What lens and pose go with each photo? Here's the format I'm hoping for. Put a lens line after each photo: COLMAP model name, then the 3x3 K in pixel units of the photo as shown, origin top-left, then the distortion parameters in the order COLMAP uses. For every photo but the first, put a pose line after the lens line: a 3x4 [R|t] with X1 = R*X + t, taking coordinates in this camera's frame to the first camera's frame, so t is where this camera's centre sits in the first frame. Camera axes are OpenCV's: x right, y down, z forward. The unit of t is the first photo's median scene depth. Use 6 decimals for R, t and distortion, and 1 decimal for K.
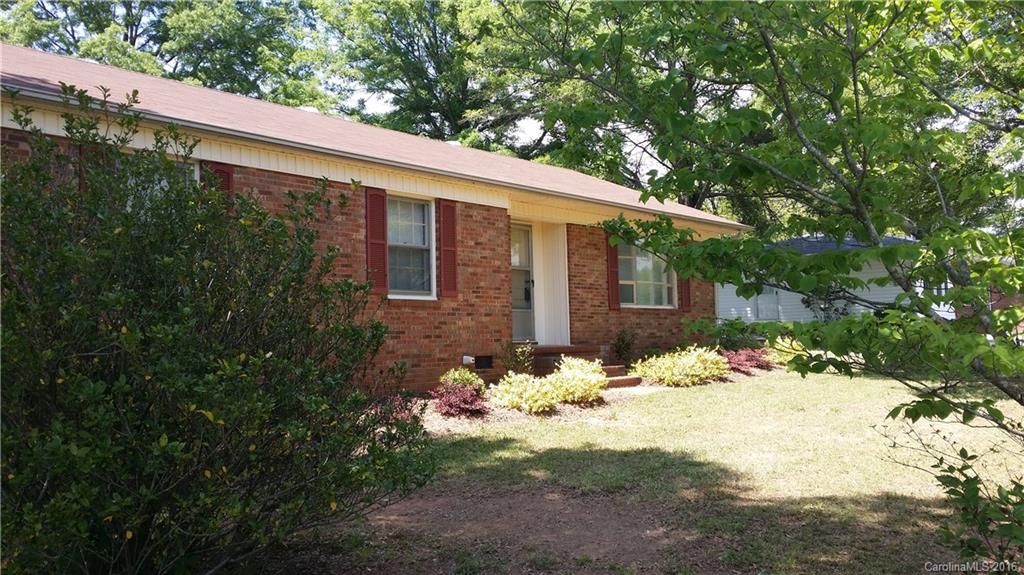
lens RADIAL K [[918.6, 0, 511.2], [0, 918.6, 287.8], [0, 0, 1]] dist [0.085237, -0.050843]
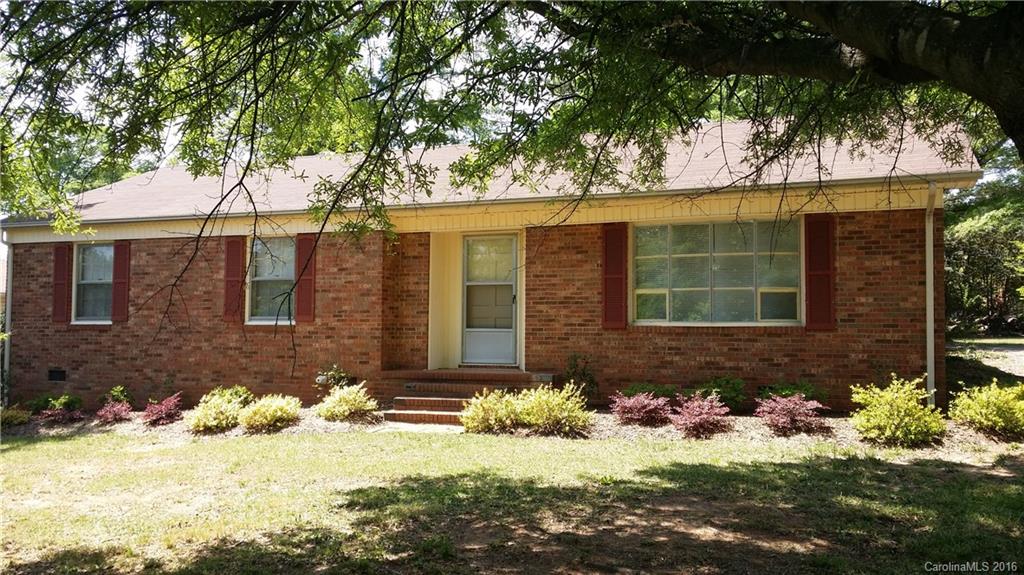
lens RADIAL K [[918.6, 0, 511.0], [0, 918.6, 290.4], [0, 0, 1]] dist [0.085237, -0.050843]
pose [[0.298931, -0.022829, -0.954002, 1.015188], [0.043349, 0.999007, -0.010323, -0.005060], [0.953290, -0.038269, 0.299624, 0.862375]]
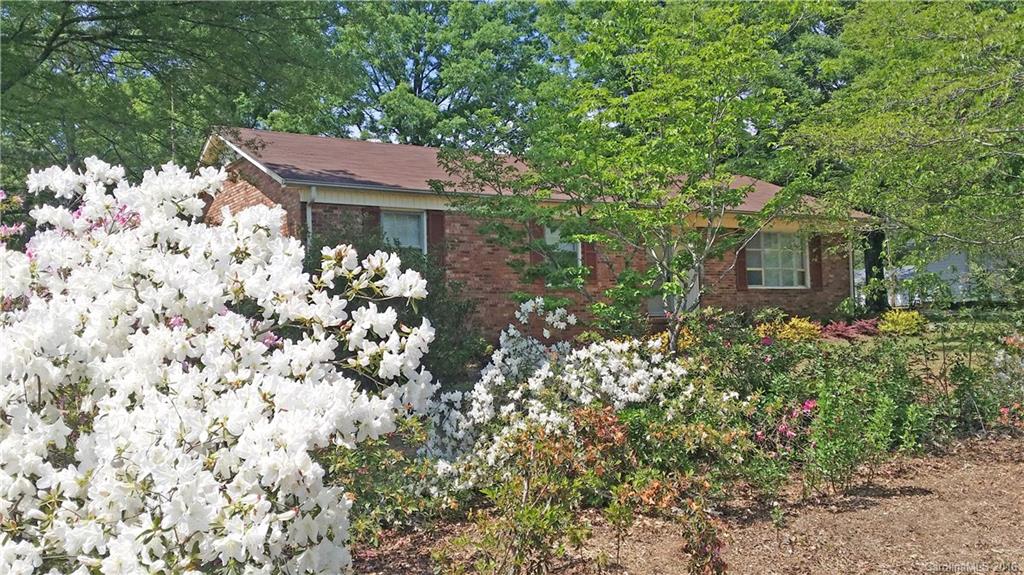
lens RADIAL K [[918.6, 0, 501.7], [0, 918.6, 291.4], [0, 0, 1]] dist [0.085237, -0.050843]
pose [[0.949376, -0.029095, -0.312792, 0.247167], [0.032668, 0.999447, 0.006188, 0.007081], [0.312439, -0.016093, 0.949802, -0.440656]]
